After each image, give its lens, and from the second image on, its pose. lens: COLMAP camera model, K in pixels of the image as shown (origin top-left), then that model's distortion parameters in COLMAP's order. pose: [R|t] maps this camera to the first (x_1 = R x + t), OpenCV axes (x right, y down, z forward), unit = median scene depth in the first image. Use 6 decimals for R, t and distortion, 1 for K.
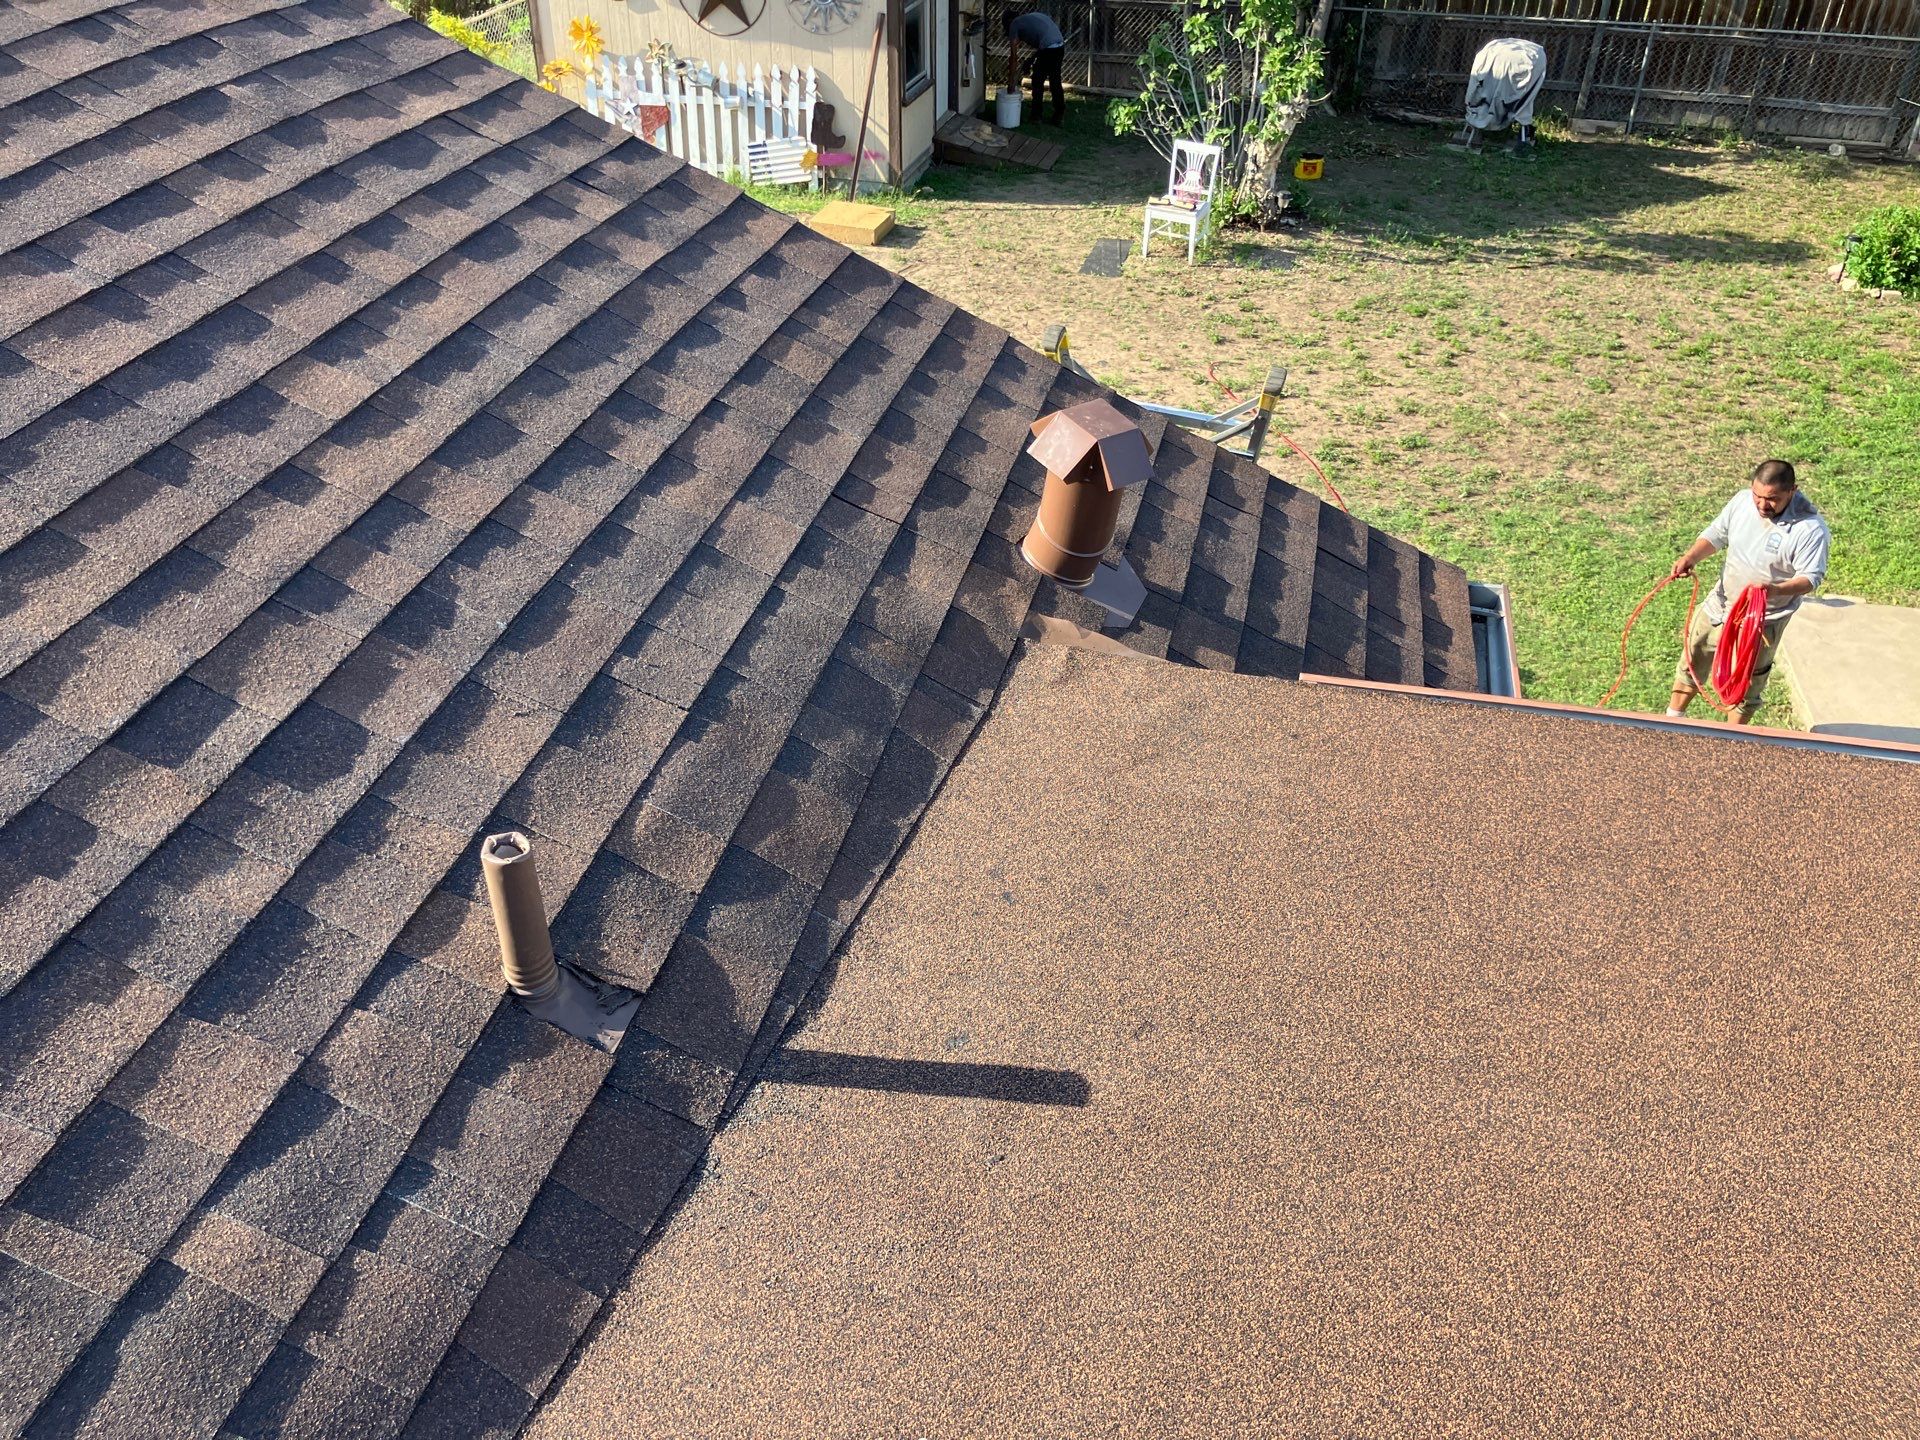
lens RADIAL K [[1554.2, 0, 960.0], [0, 1554.2, 720.0], [0, 0, 1]] dist [0.004093, -0.008156]
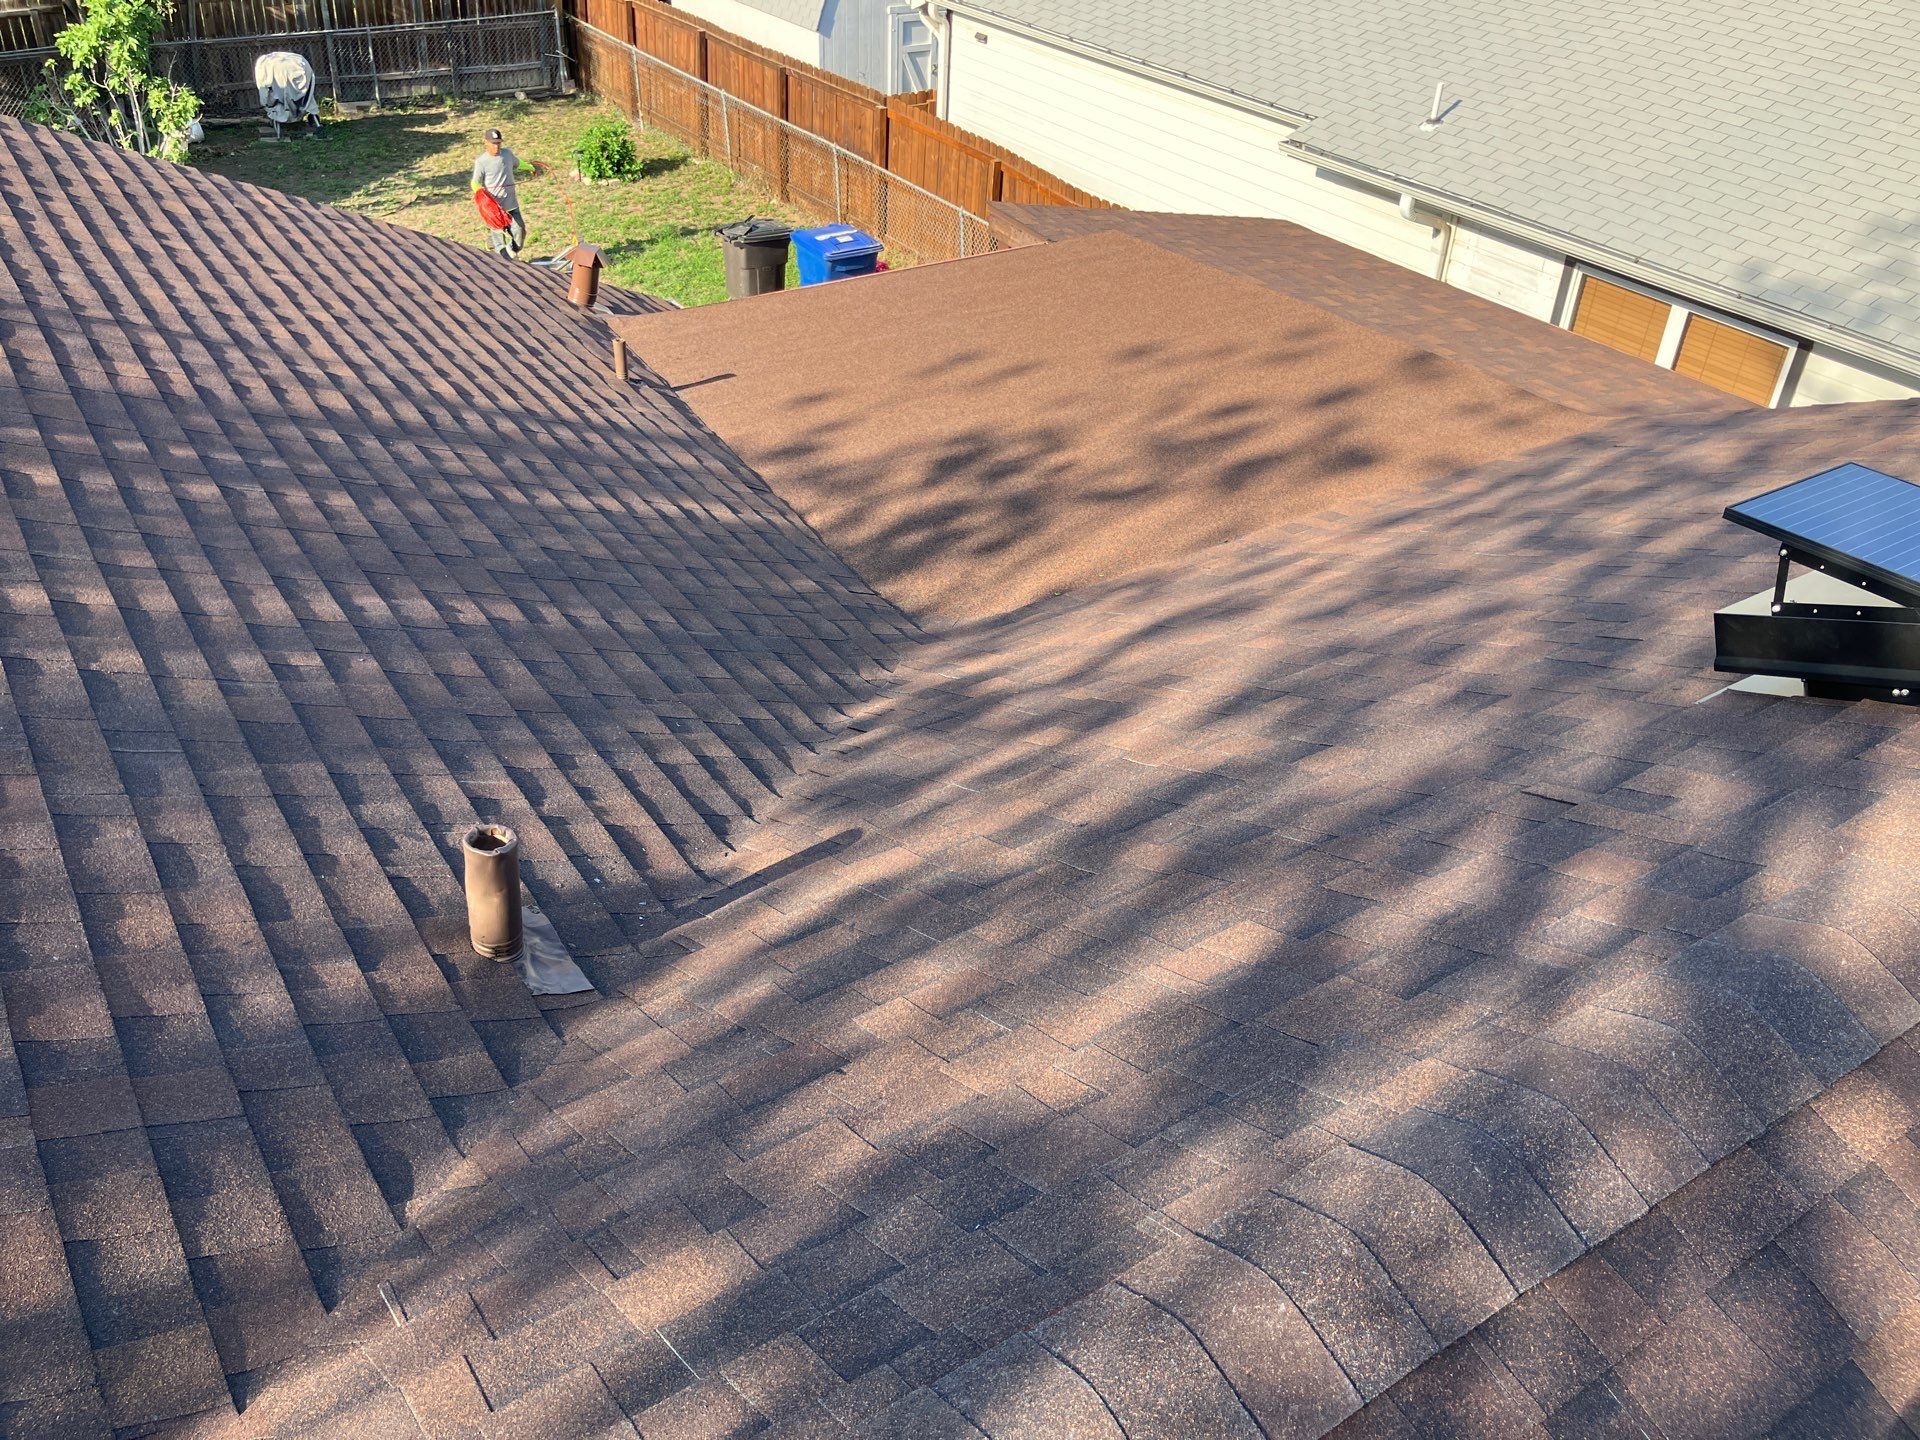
lens RADIAL K [[1554.2, 0, 960.0], [0, 1554.2, 720.0], [0, 0, 1]] dist [0.004093, -0.008156]
pose [[0.671765, -0.403551, 0.621191, -0.216043], [0.390336, 0.905553, 0.166168, 0.055886], [-0.629578, 0.130847, 0.765839, -0.209106]]
